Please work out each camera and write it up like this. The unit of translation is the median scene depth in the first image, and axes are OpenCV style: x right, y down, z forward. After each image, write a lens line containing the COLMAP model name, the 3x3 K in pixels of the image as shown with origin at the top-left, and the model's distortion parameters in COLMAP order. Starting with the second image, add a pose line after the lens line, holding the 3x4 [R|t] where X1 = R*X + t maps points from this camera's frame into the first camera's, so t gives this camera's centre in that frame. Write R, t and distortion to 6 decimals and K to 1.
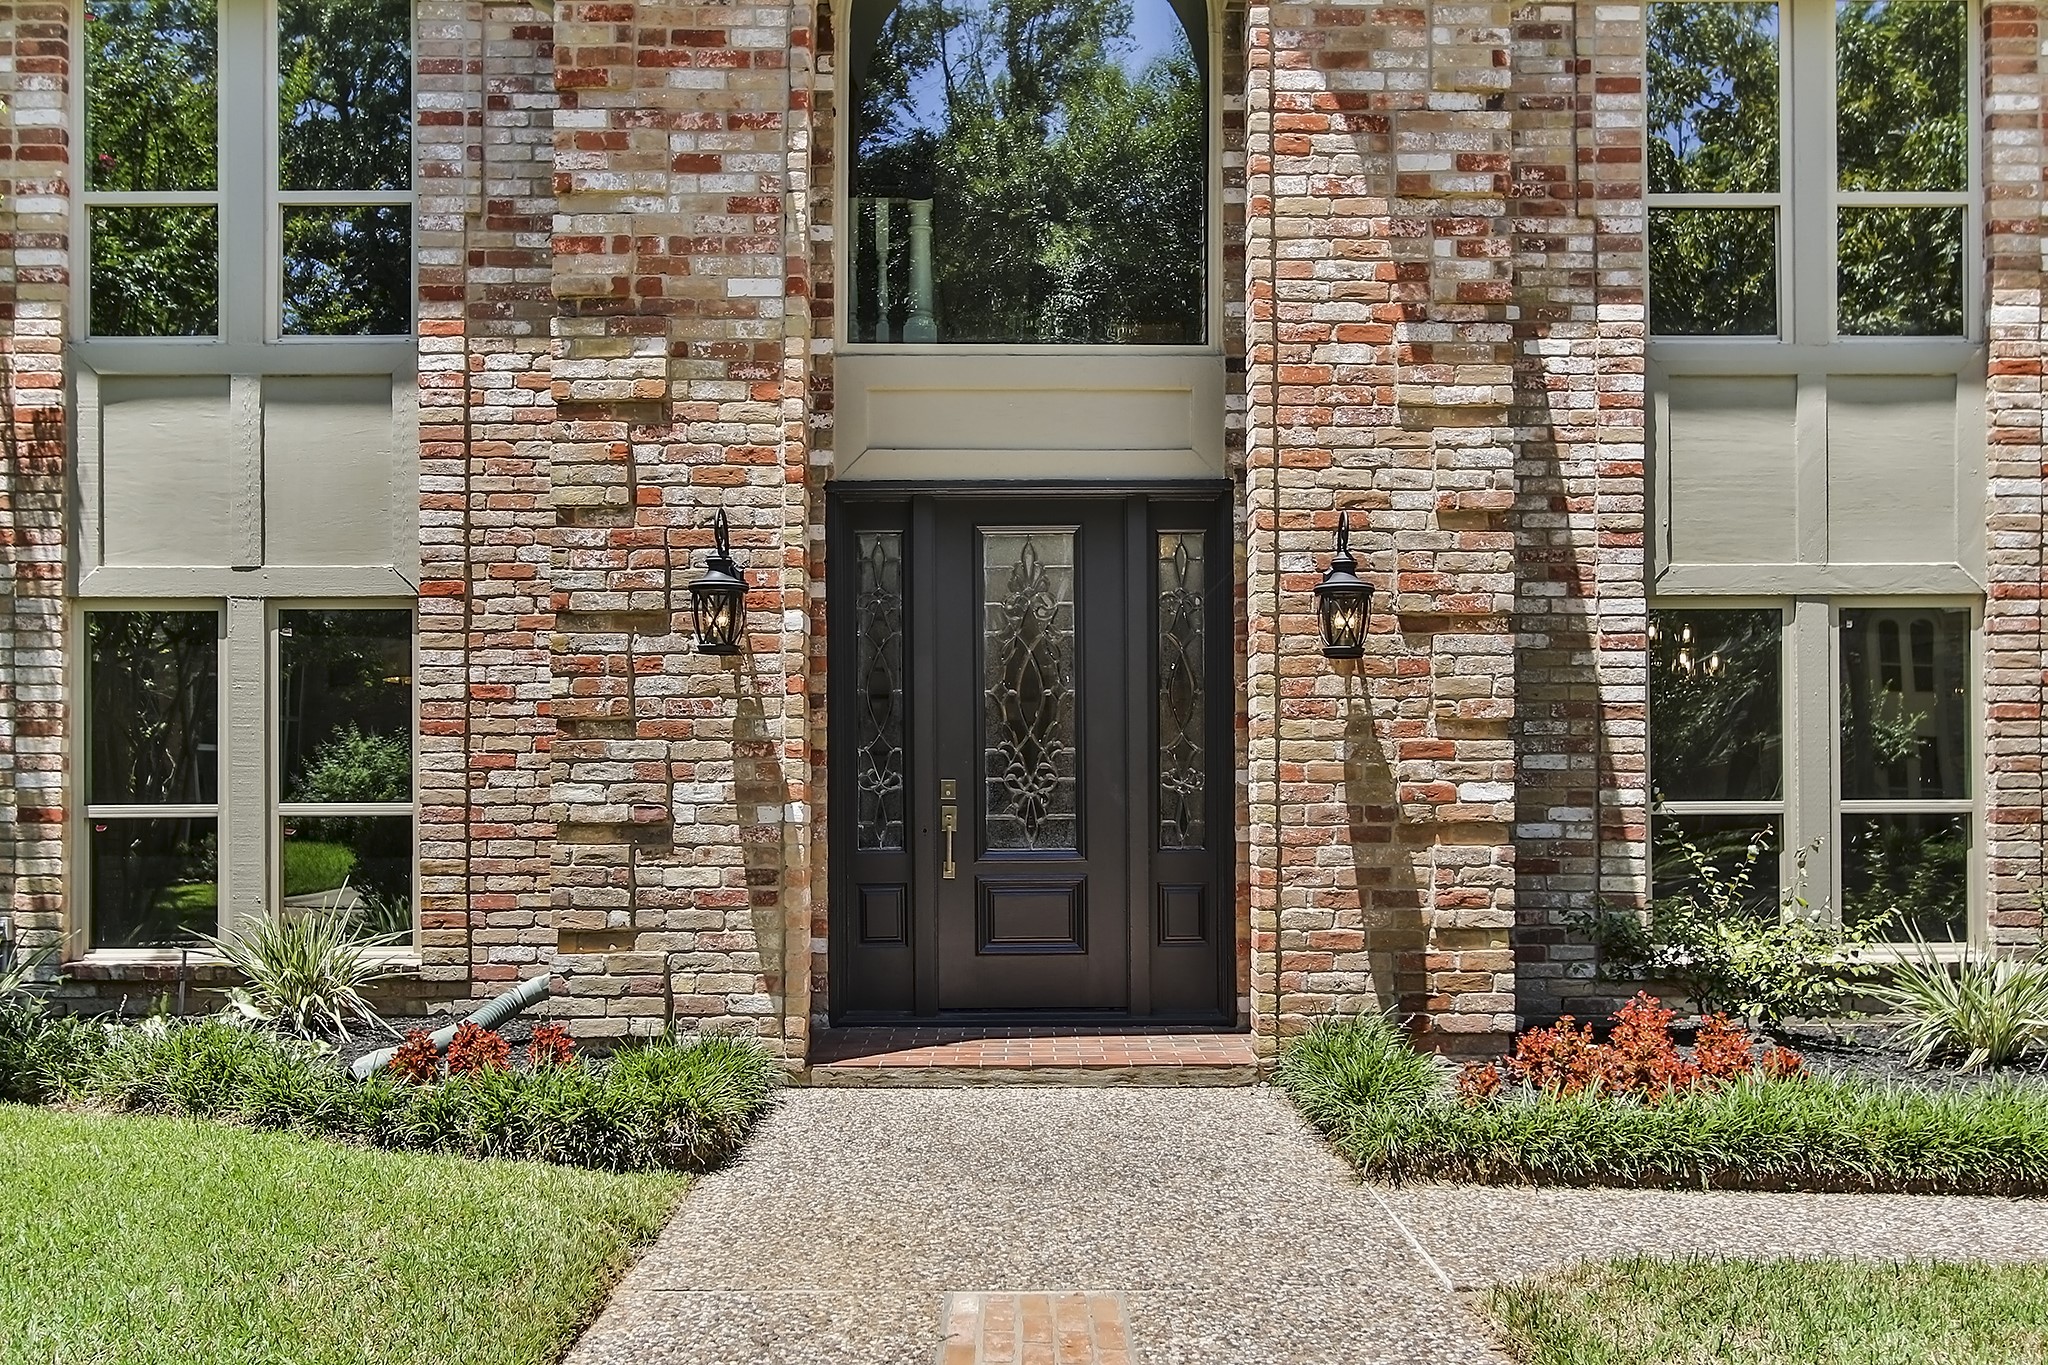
lens RADIAL K [[1710.5, 0, 1028.3], [0, 1710.5, 684.1], [0, 0, 1]] dist [-0.004615, -0.000564]
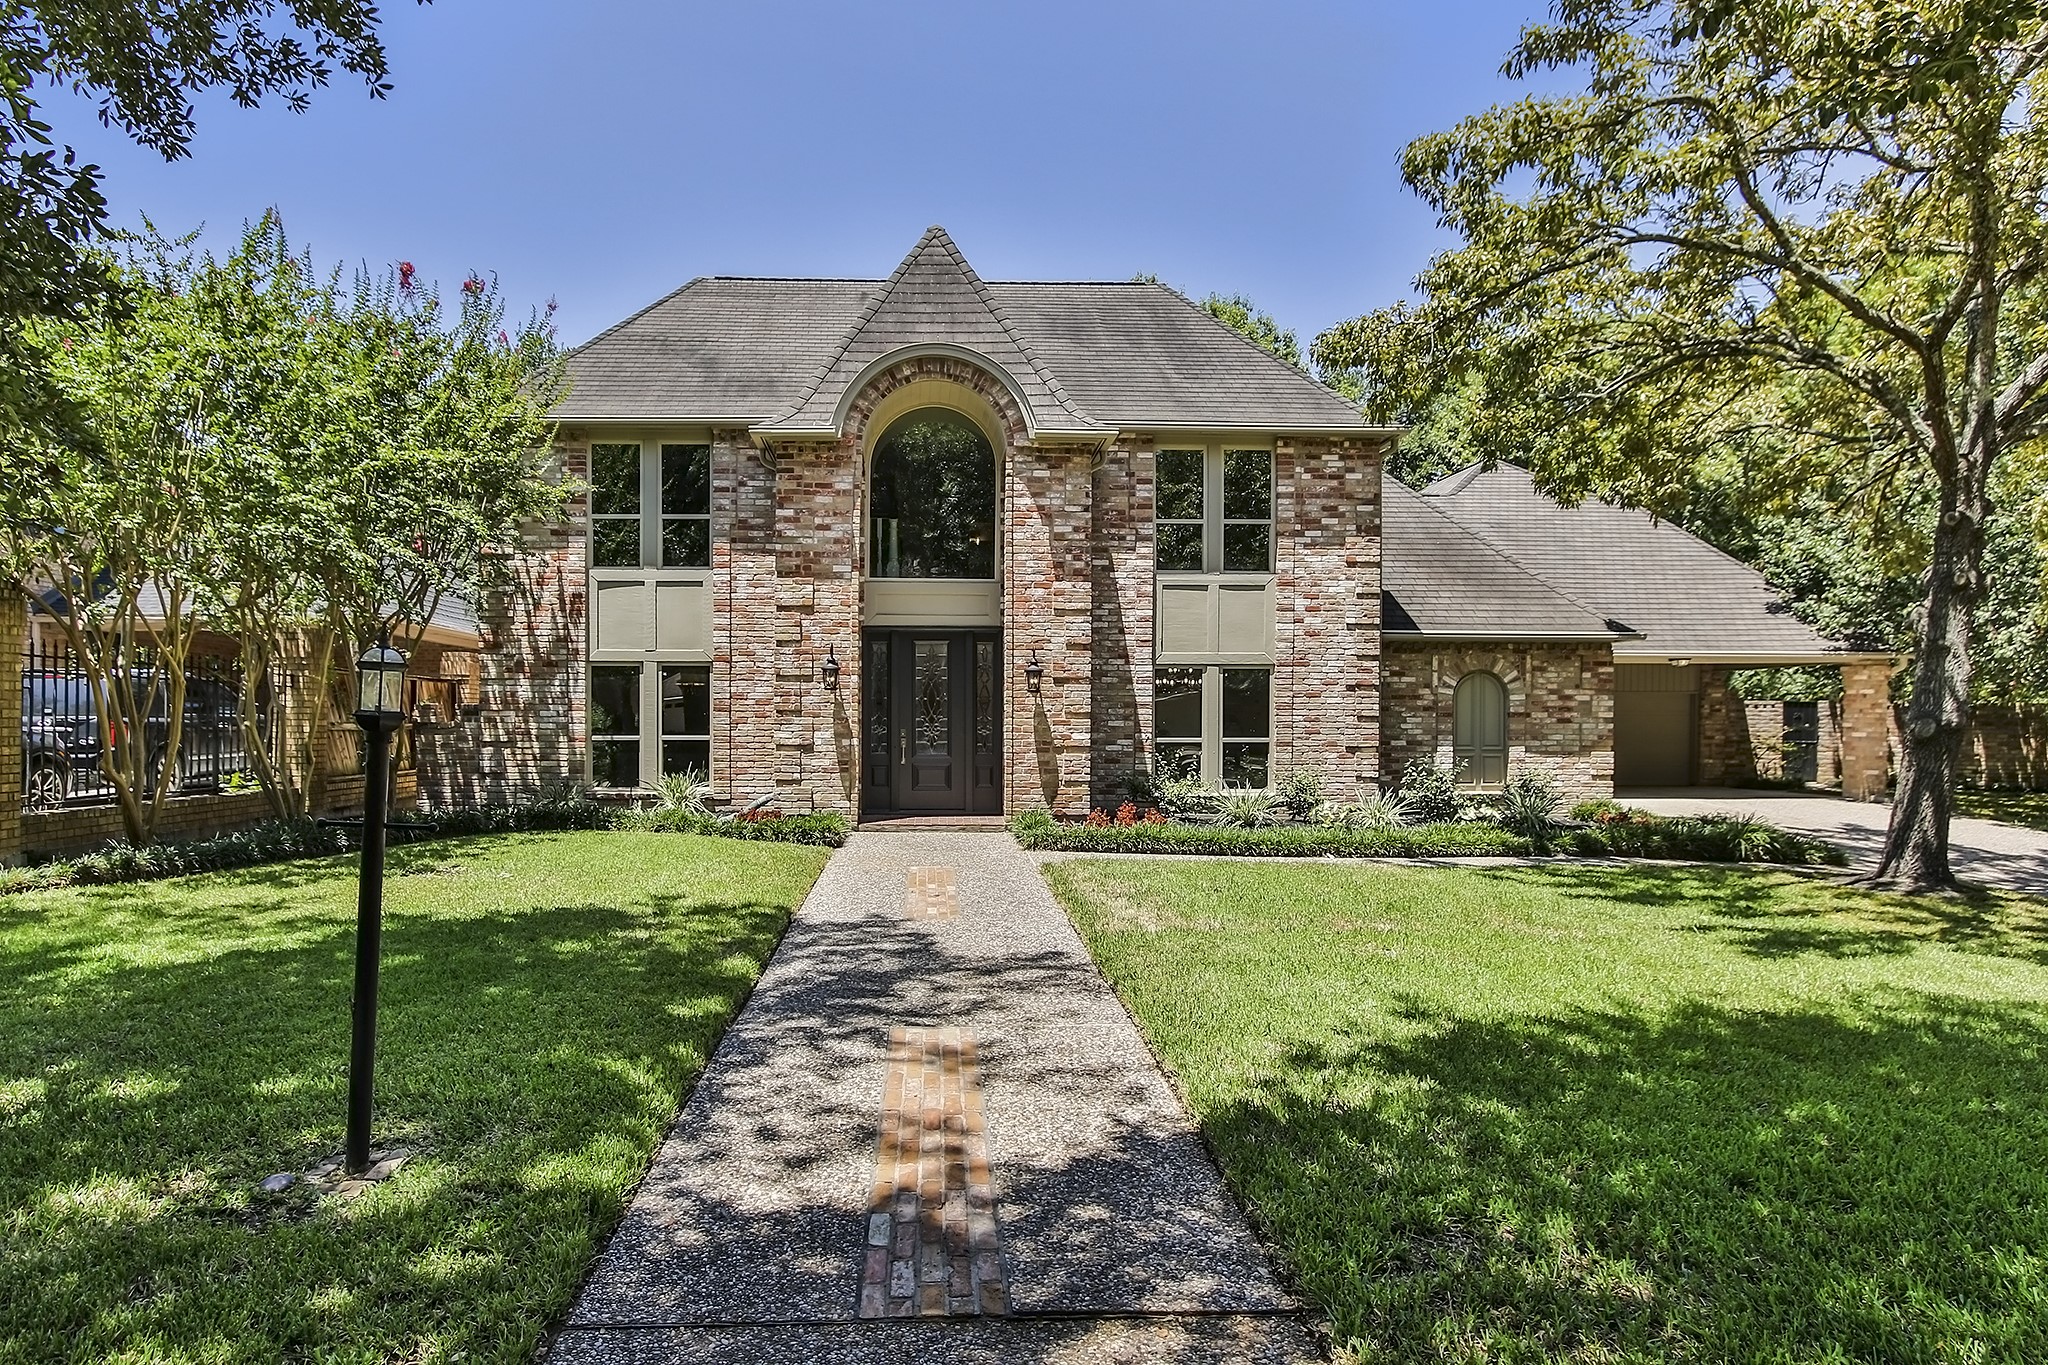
lens RADIAL K [[1138.6, 0, 956.9], [0, 1138.6, 653.5], [0, 0, 1]] dist [0.000455, 0.000015]
pose [[0.999776, 0.007794, 0.019658, 0.005120], [-0.008061, 0.999876, 0.013509, -0.105238], [-0.019550, -0.013664, 0.999716, -0.980528]]
